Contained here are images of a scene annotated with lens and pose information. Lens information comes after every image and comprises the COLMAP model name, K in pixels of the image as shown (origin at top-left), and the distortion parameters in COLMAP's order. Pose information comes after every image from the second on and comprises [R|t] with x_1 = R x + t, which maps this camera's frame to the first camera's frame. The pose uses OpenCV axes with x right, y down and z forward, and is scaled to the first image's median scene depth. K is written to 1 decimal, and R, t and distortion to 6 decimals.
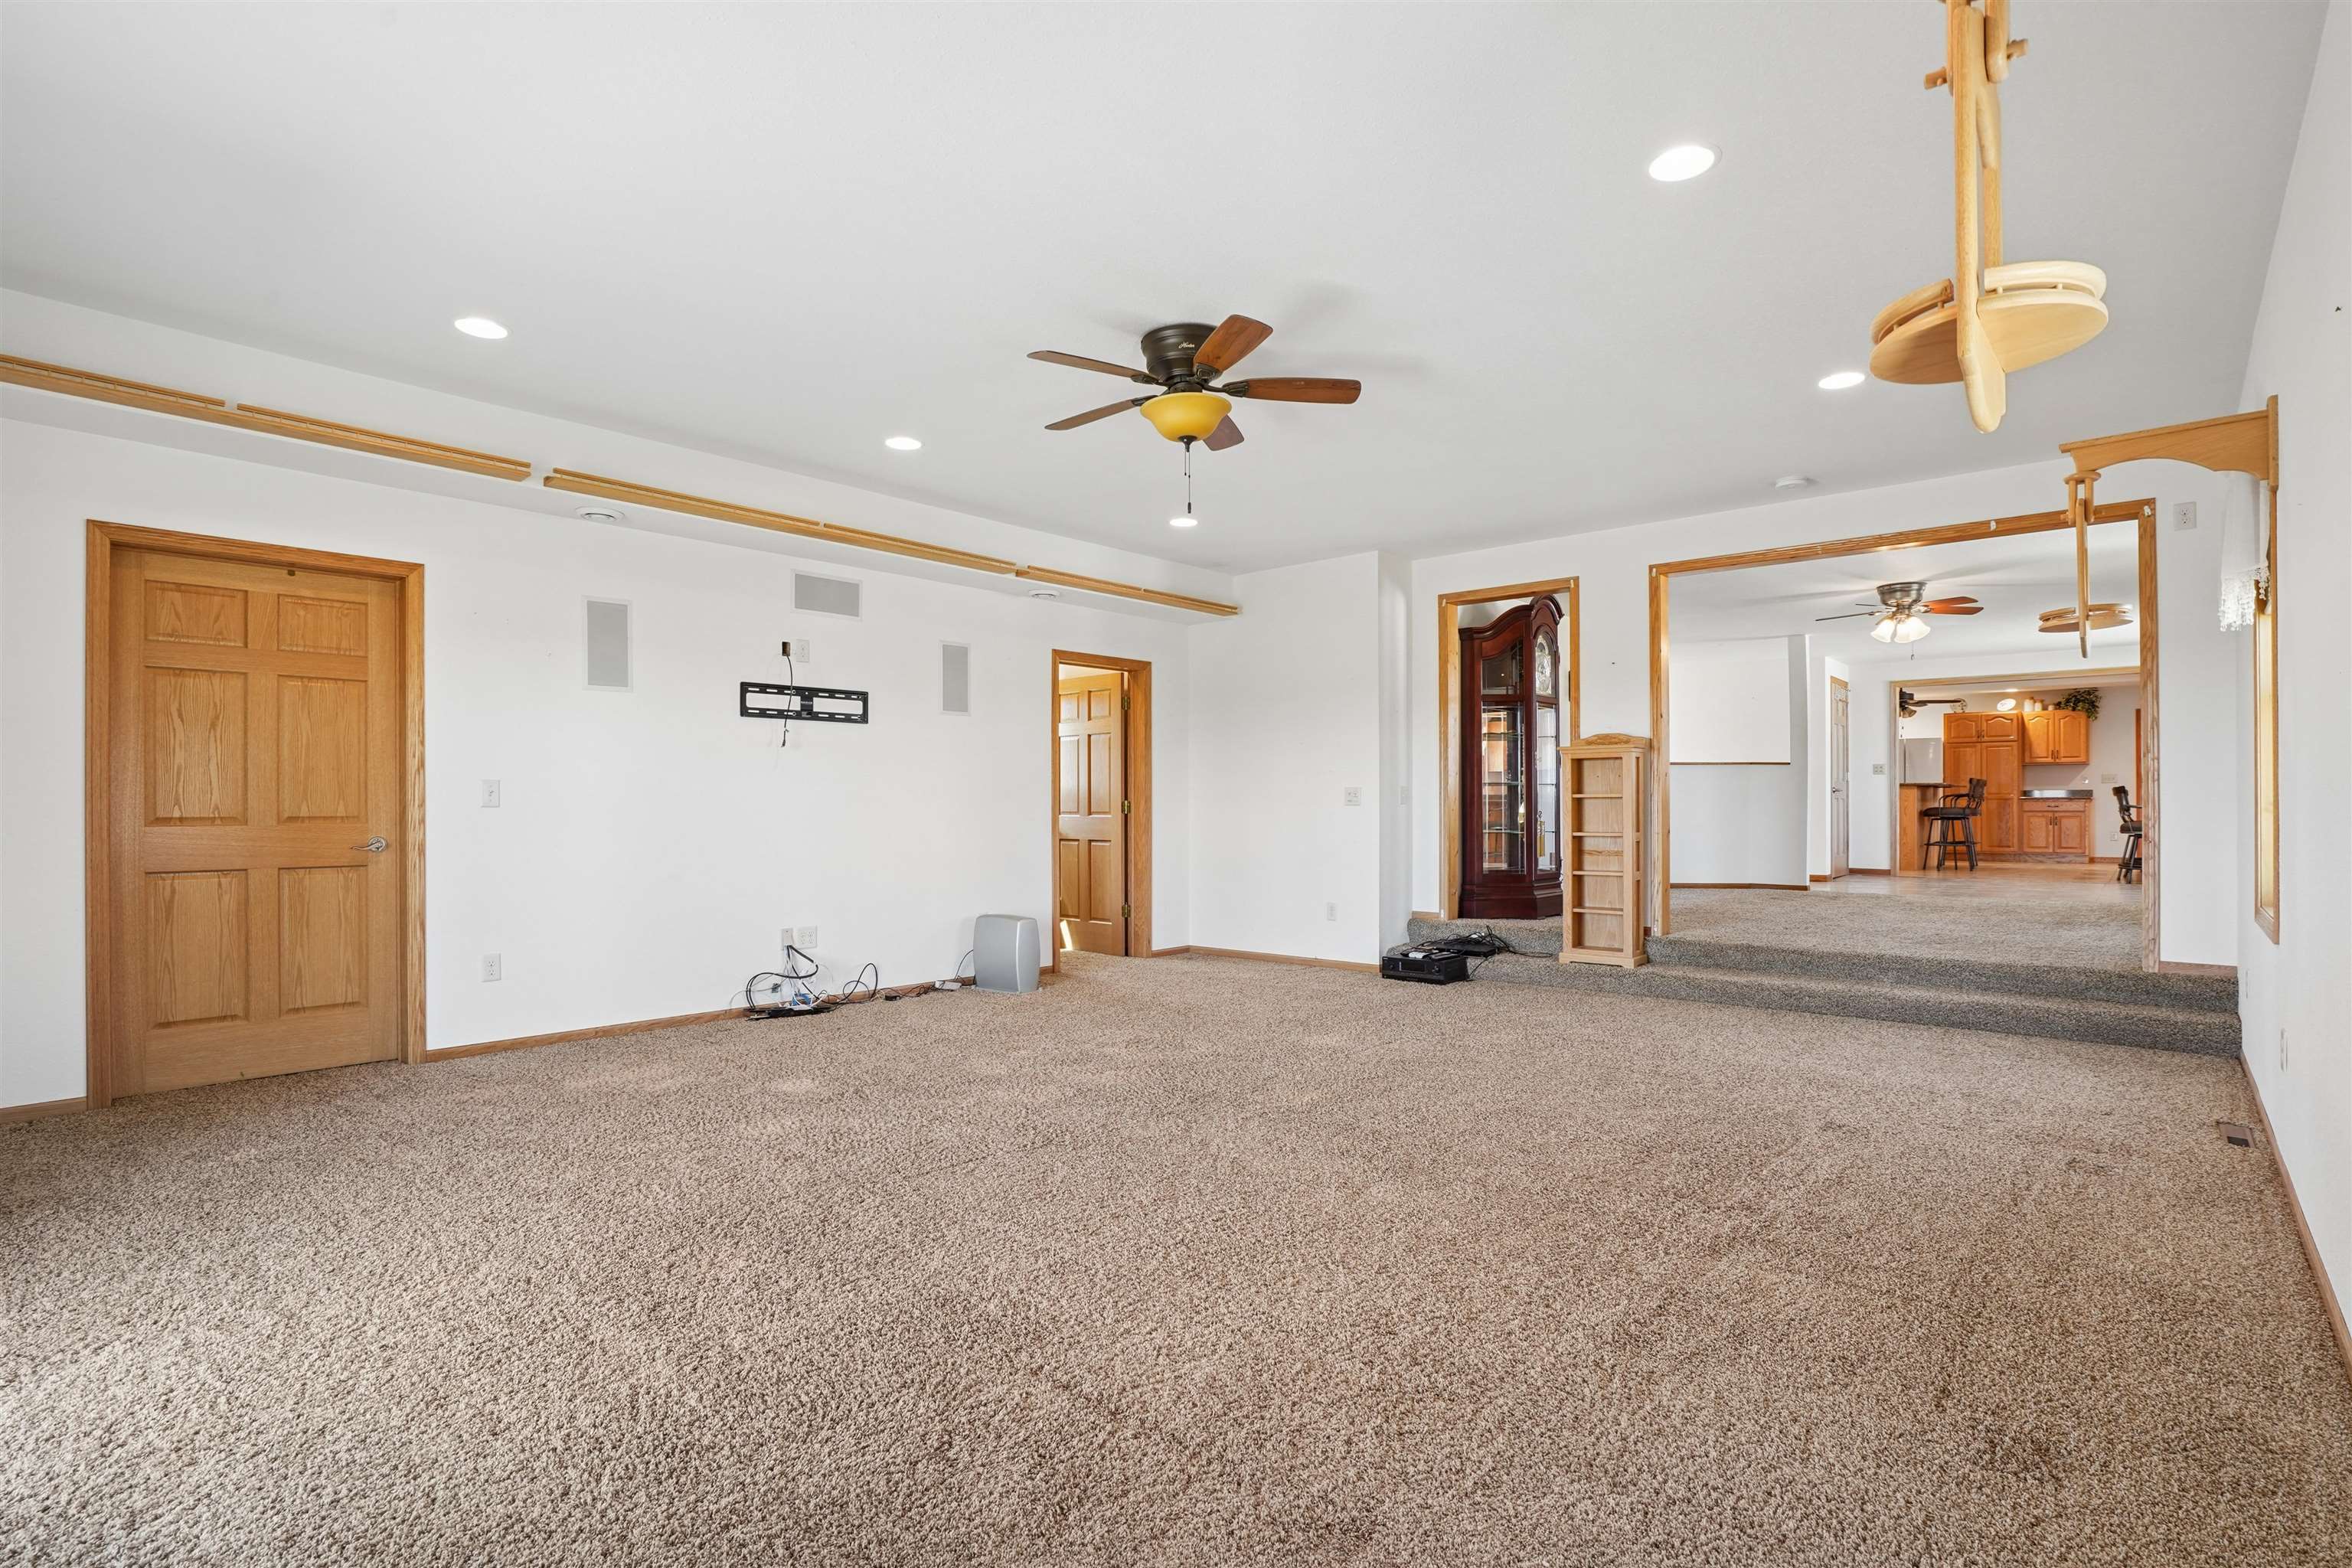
lens RADIAL K [[1135.4, 0, 1183.7], [0, 1135.4, 808.6], [0, 0, 1]] dist [-0.053242, 0.022725]
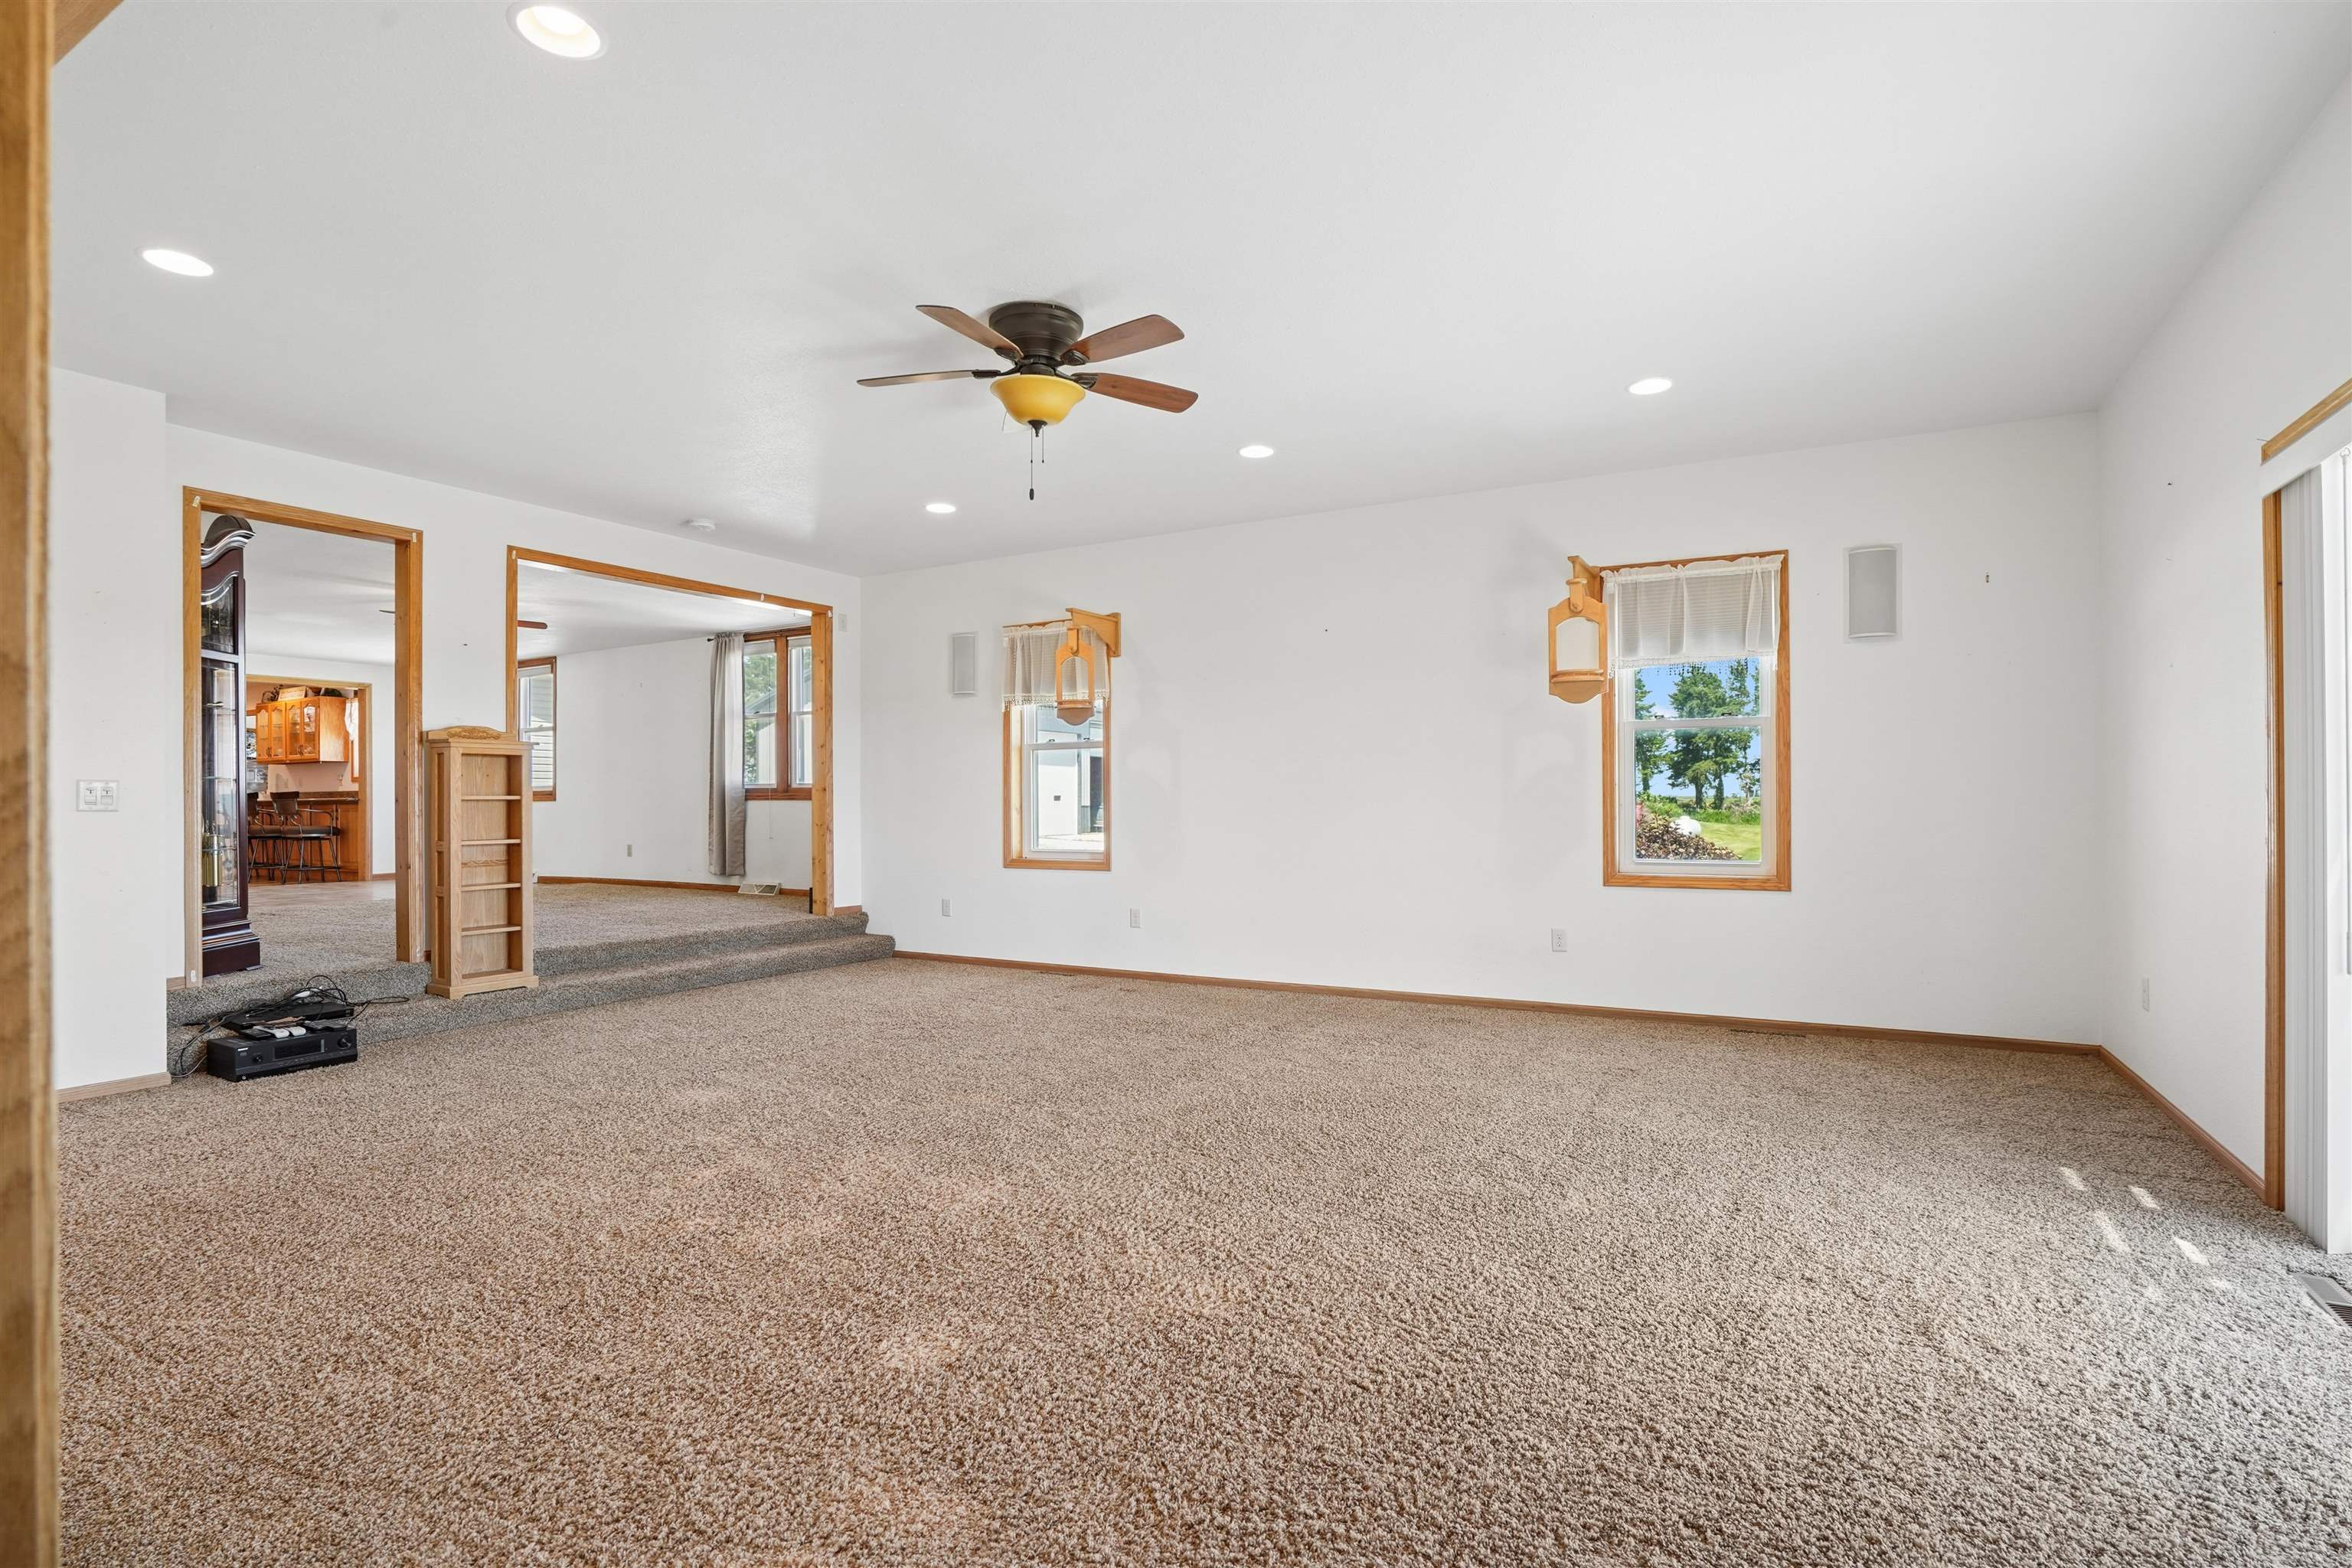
lens RADIAL K [[1135.4, 0, 1183.7], [0, 1135.4, 808.6], [0, 0, 1]] dist [-0.053242, 0.022725]
pose [[-0.201341, 0.007309, 0.979494, -0.642159], [0.006285, 0.999961, -0.006169, 0.007272], [-0.979501, 0.004914, -0.201380, 0.713868]]
